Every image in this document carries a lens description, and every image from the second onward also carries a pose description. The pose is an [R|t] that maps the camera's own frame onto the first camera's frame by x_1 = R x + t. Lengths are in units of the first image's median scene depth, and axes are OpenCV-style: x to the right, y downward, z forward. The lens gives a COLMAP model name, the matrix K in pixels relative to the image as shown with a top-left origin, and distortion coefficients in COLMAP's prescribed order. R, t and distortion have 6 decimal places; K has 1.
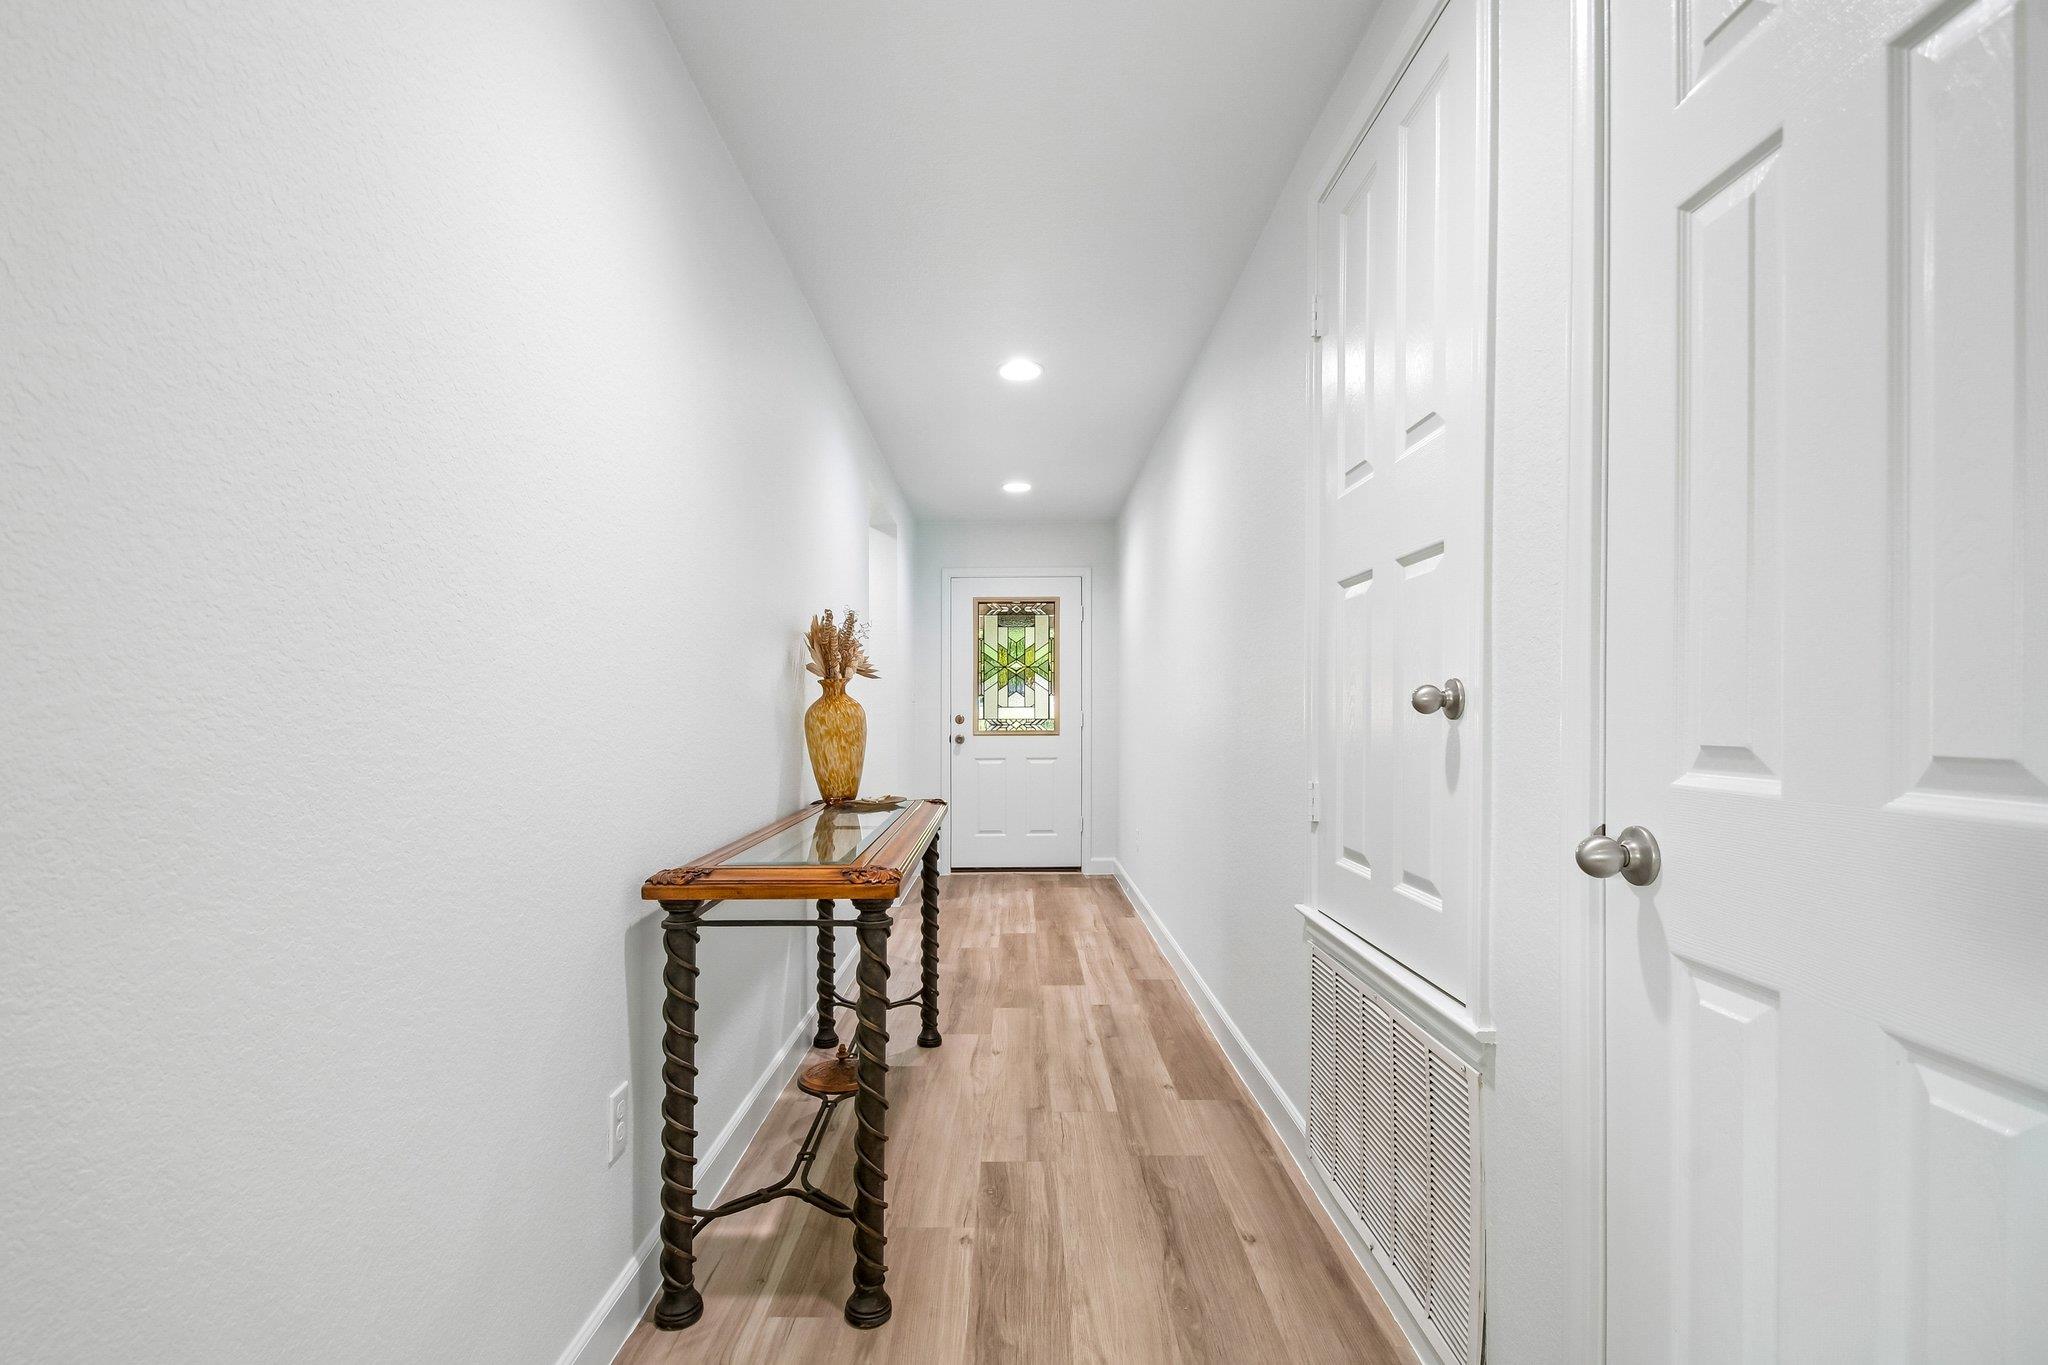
lens RADIAL K [[933.2, 0, 985.7], [0, 933.2, 718.5], [0, 0, 1]] dist [0.005282, -0.007282]
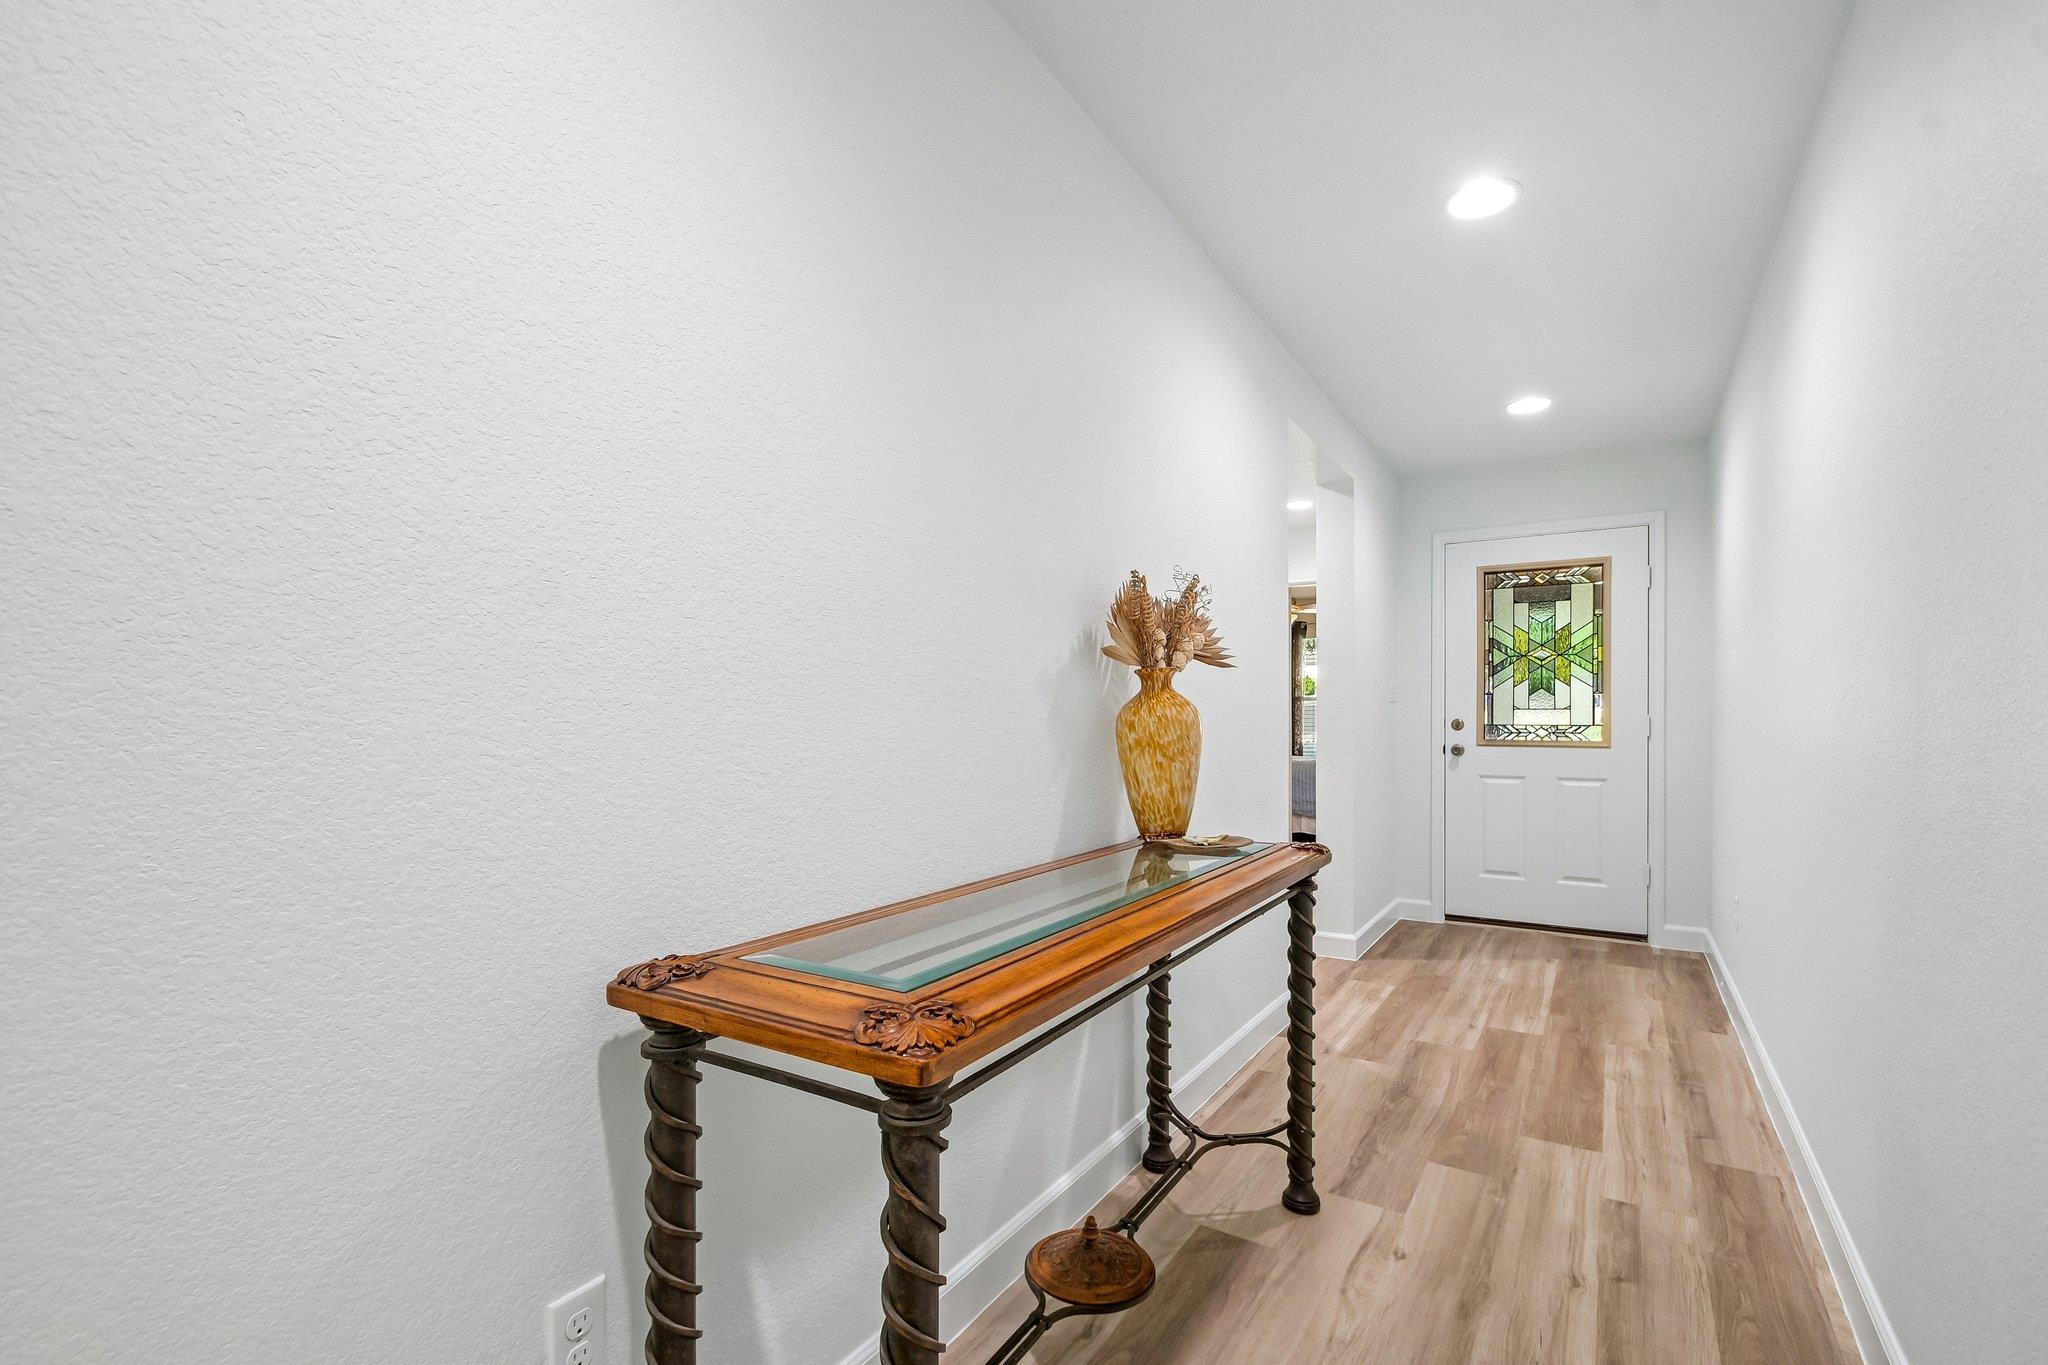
lens RADIAL K [[933.2, 0, 998.8], [0, 933.2, 705.1], [0, 0, 1]] dist [0.005282, -0.007282]
pose [[0.857548, 0.005039, -0.514379, 0.068160], [-0.012625, 0.999857, -0.011253, -0.002850], [0.514249, 0.016145, 0.857489, 0.209622]]
